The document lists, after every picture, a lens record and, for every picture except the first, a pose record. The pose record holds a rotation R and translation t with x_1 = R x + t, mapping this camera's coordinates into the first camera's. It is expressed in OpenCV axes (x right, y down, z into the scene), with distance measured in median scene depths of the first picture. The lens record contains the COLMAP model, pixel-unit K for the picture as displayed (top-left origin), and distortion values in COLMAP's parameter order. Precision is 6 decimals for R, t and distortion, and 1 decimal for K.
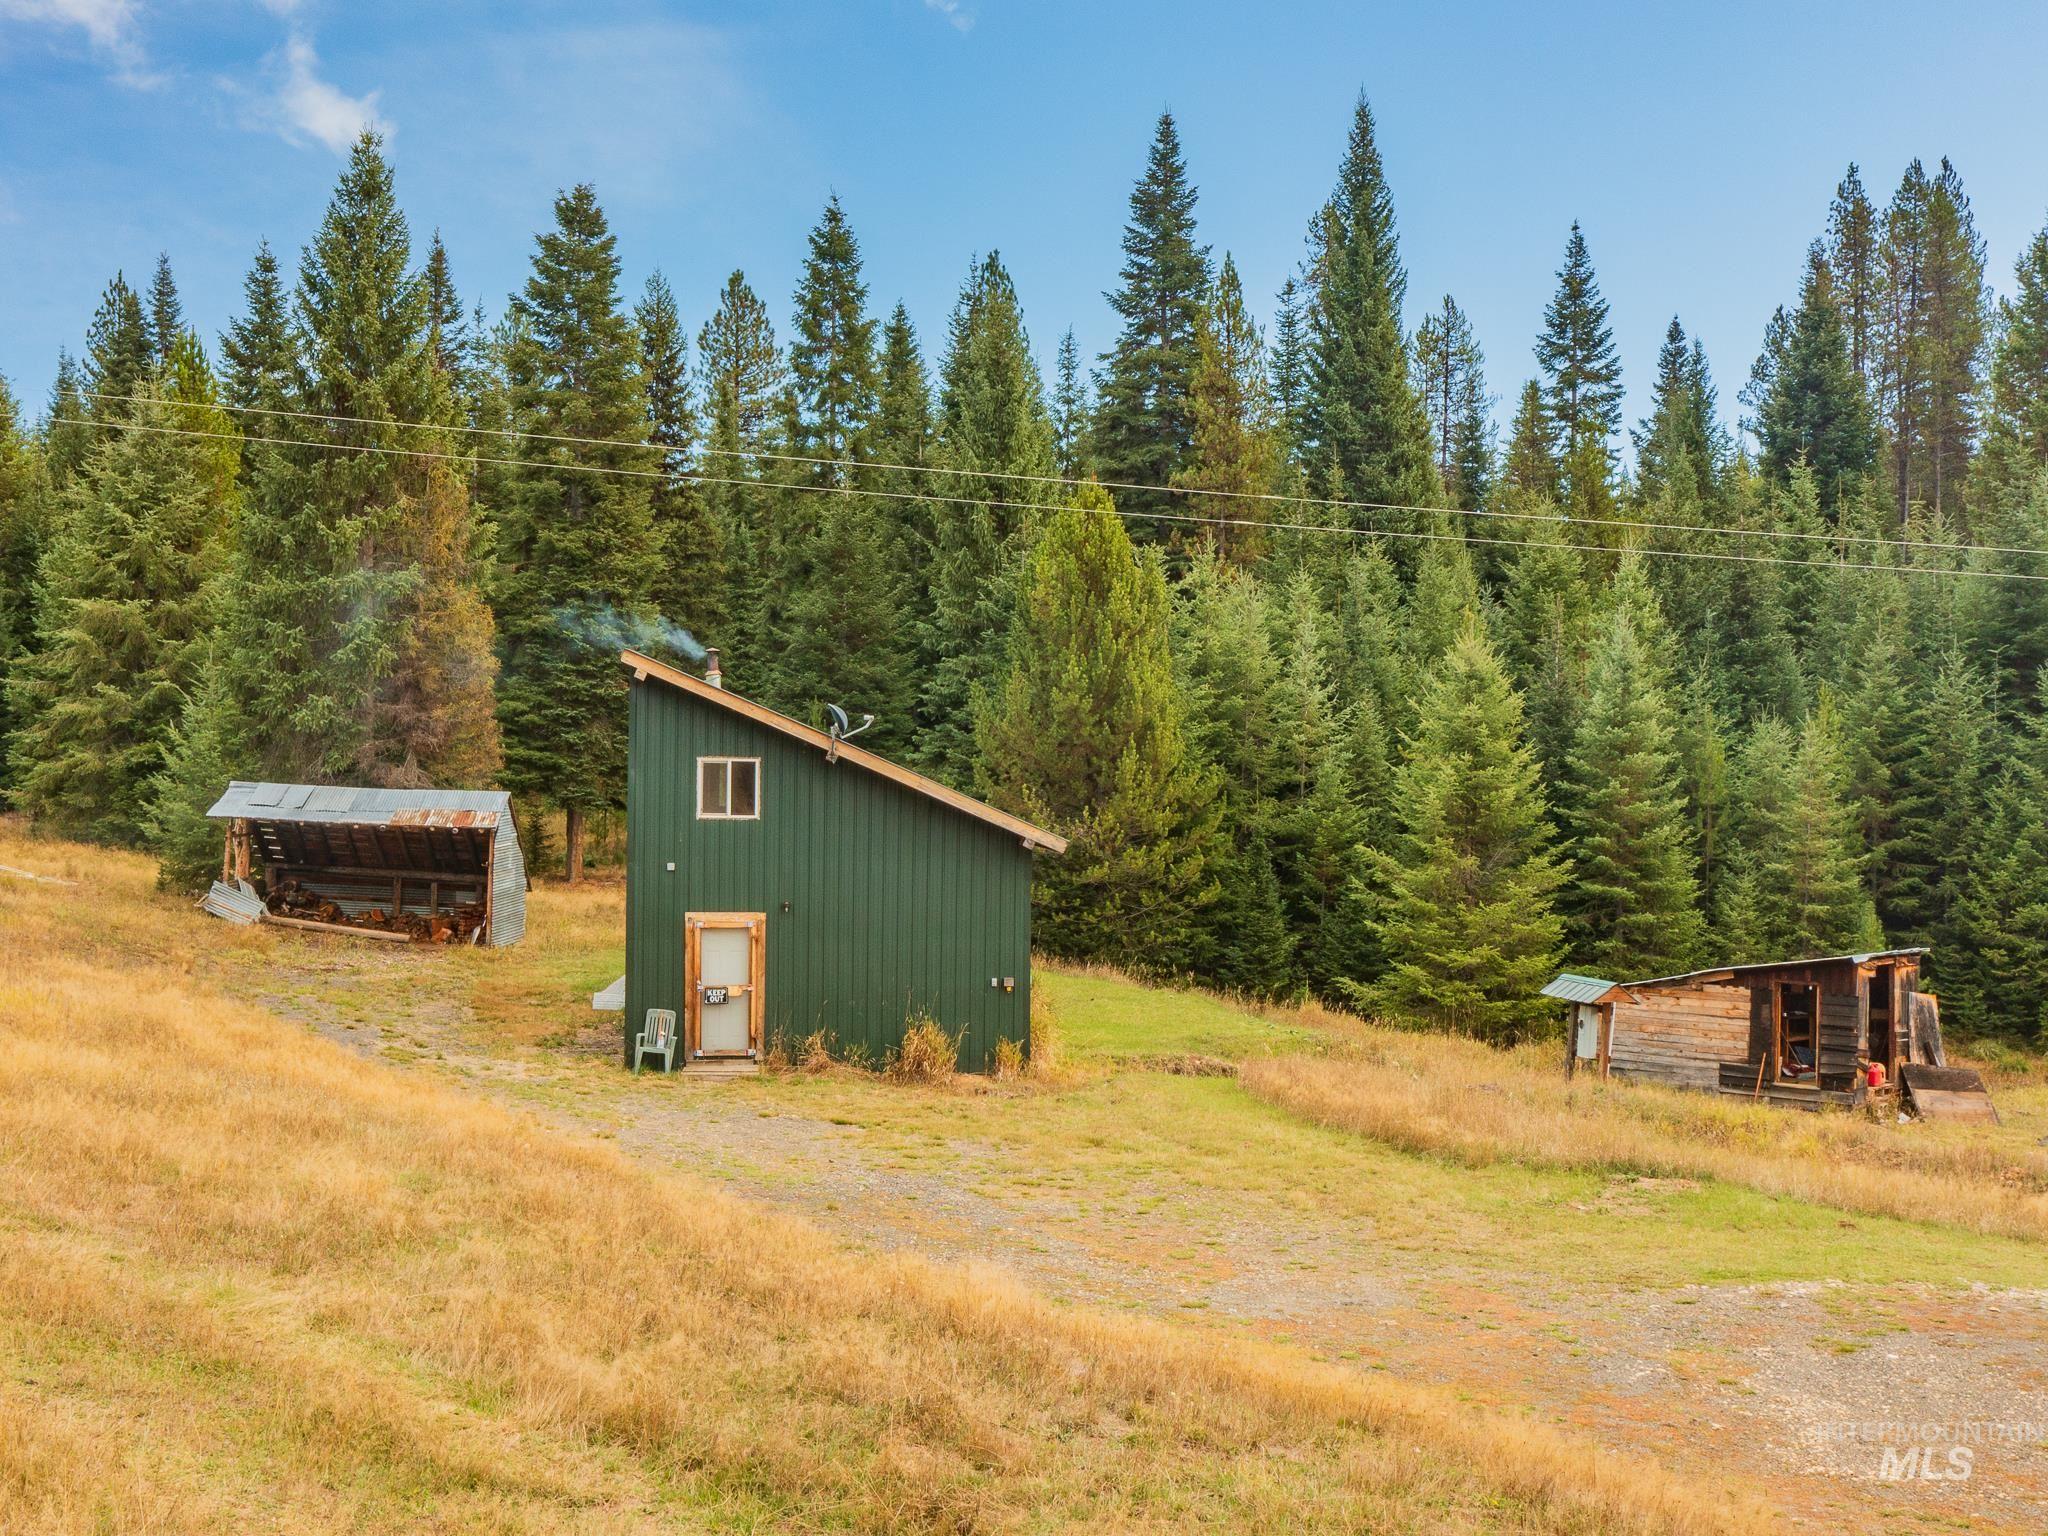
lens RADIAL K [[1669.9, 0, 1020.7], [0, 1669.9, 785.3], [0, 0, 1]] dist [-0.006309, -0.000209]
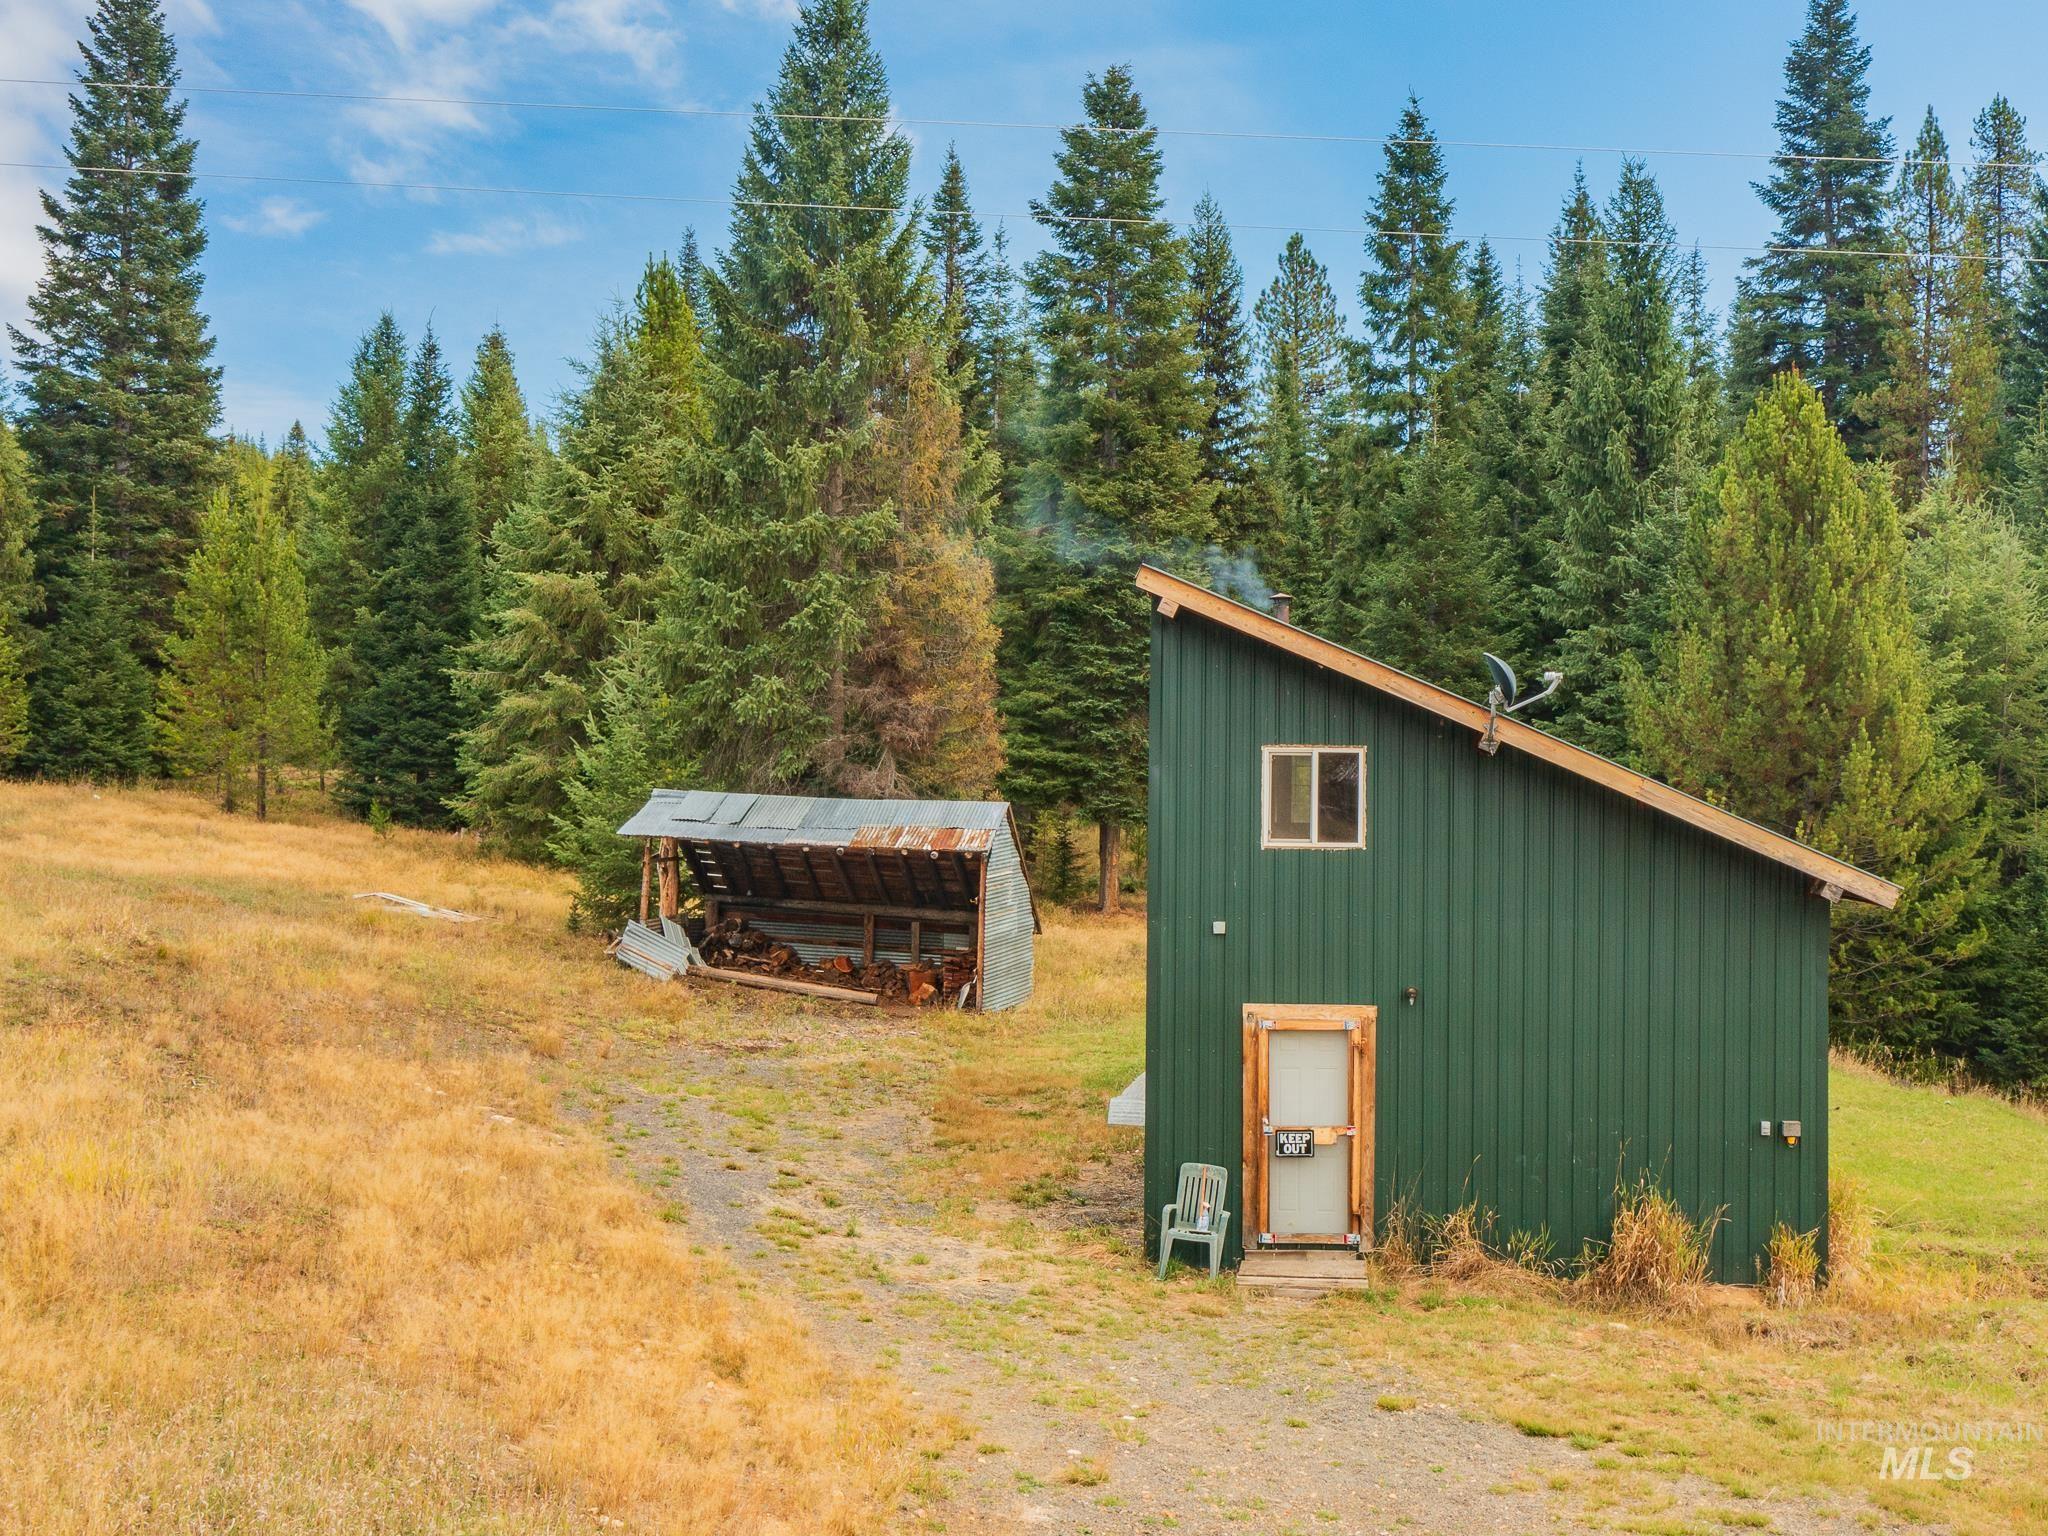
lens RADIAL K [[1669.9, 0, 1020.7], [0, 1669.9, 785.3], [0, 0, 1]] dist [-0.006309, -0.000209]
pose [[0.946093, -0.003582, -0.323876, -0.043610], [0.001882, 0.999983, -0.005563, 0.000337], [0.323891, 0.004654, 0.946083, 0.216273]]
